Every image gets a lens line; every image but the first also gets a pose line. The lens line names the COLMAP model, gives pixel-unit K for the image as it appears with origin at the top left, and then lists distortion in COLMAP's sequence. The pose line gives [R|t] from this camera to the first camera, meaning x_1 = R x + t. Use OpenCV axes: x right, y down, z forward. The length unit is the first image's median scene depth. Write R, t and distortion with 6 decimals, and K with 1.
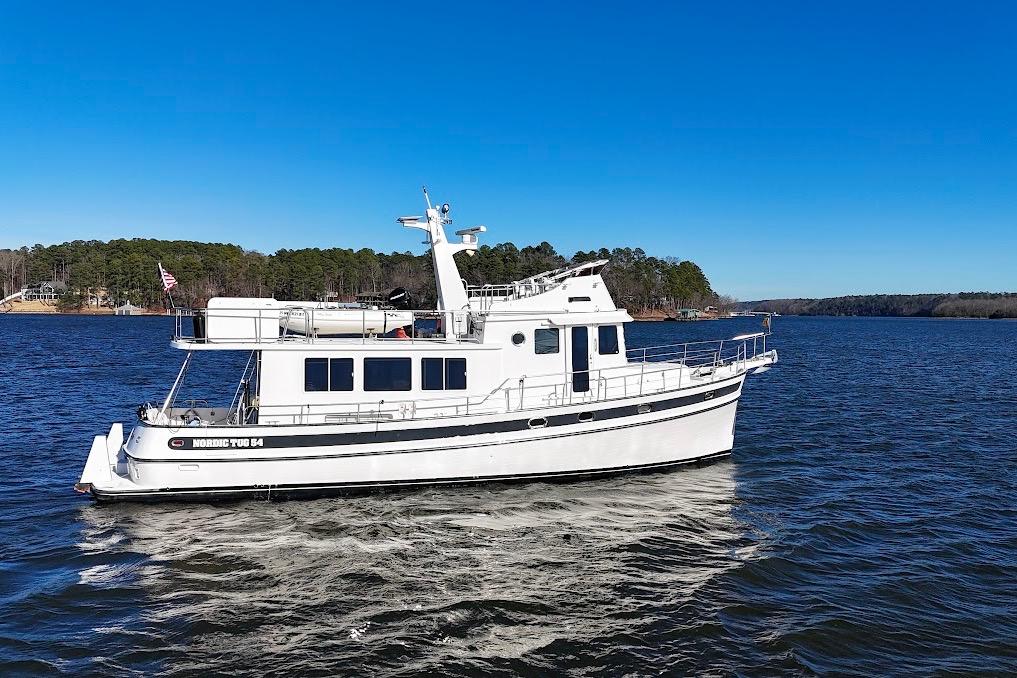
lens RADIAL K [[876.6, 0, 513.6], [0, 876.6, 342.3], [0, 0, 1]] dist [0.052353, -0.017880]
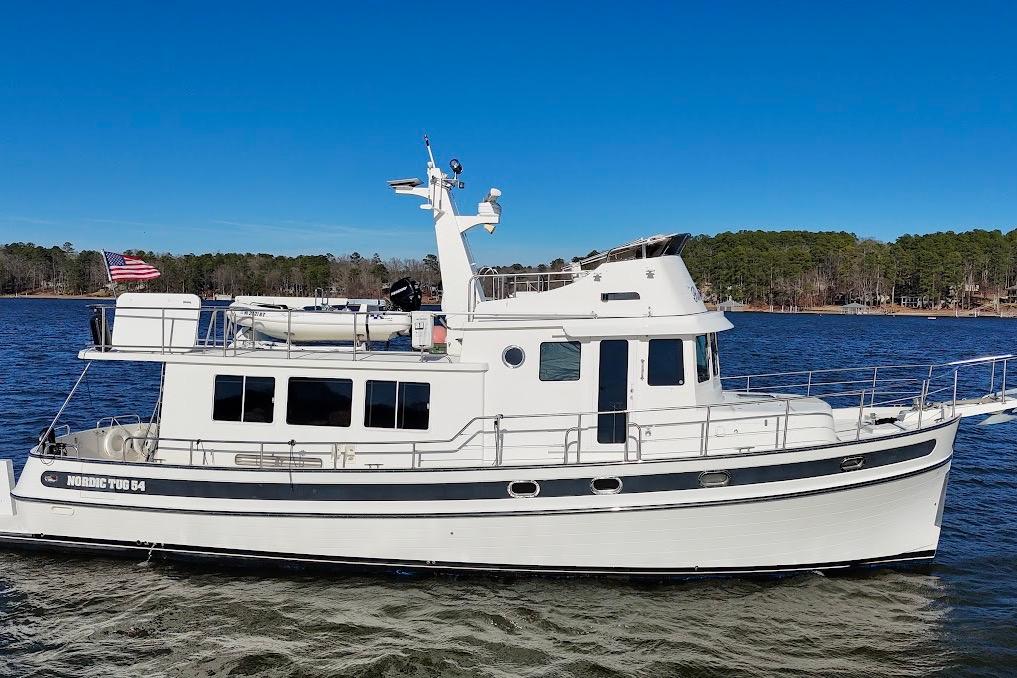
lens RADIAL K [[876.6, 0, 501.2], [0, 876.6, 348.6], [0, 0, 1]] dist [0.052353, -0.017880]
pose [[0.904672, 0.029750, -0.425070, 0.268760], [-0.021458, 0.999475, 0.024282, -0.025102], [0.425569, -0.012846, 0.904835, 0.389335]]
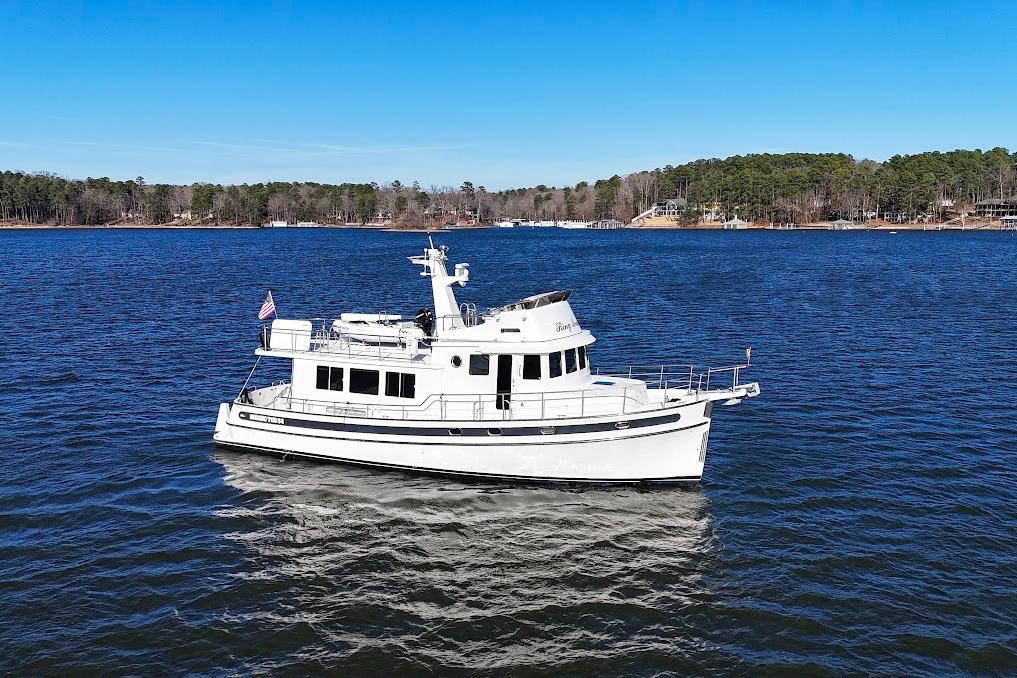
lens RADIAL K [[876.6, 0, 507.6], [0, 876.6, 335.6], [0, 0, 1]] dist [0.052353, -0.017880]
pose [[0.763502, 0.073582, -0.641600, 0.824929], [-0.009814, 0.994695, 0.102399, -0.162572], [0.645731, -0.071885, 0.760174, 0.108578]]
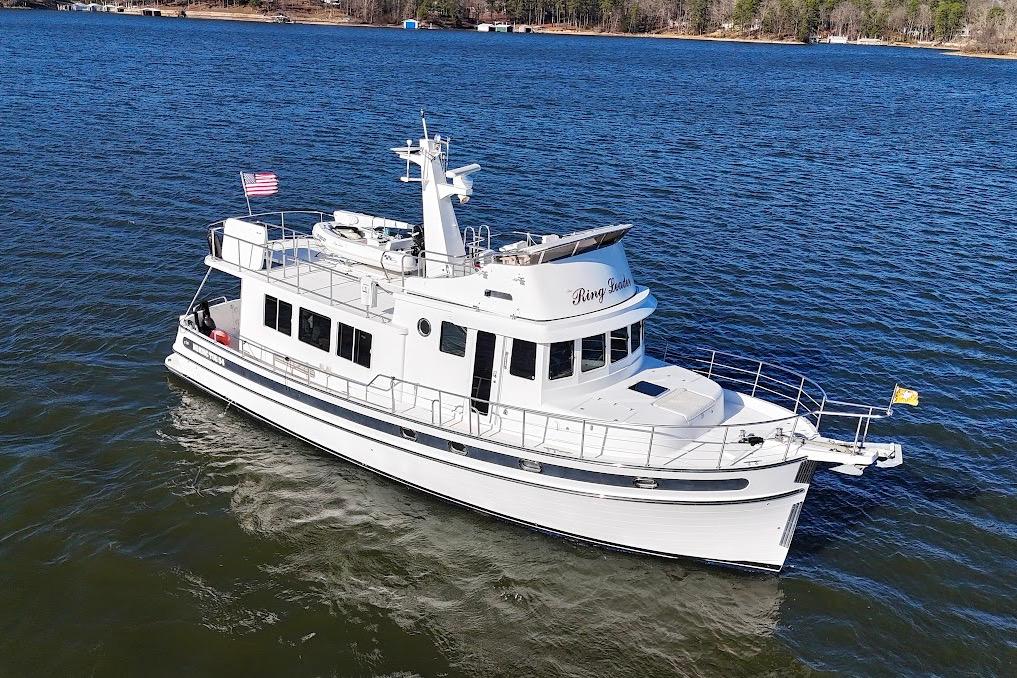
lens RADIAL K [[876.6, 0, 508.6], [0, 876.6, 332.1], [0, 0, 1]] dist [0.052353, -0.017880]
pose [[0.568511, 0.290509, -0.769675, 0.654376], [-0.057066, 0.947248, 0.315381, -0.251956], [0.820694, -0.135375, 0.555099, 0.597712]]
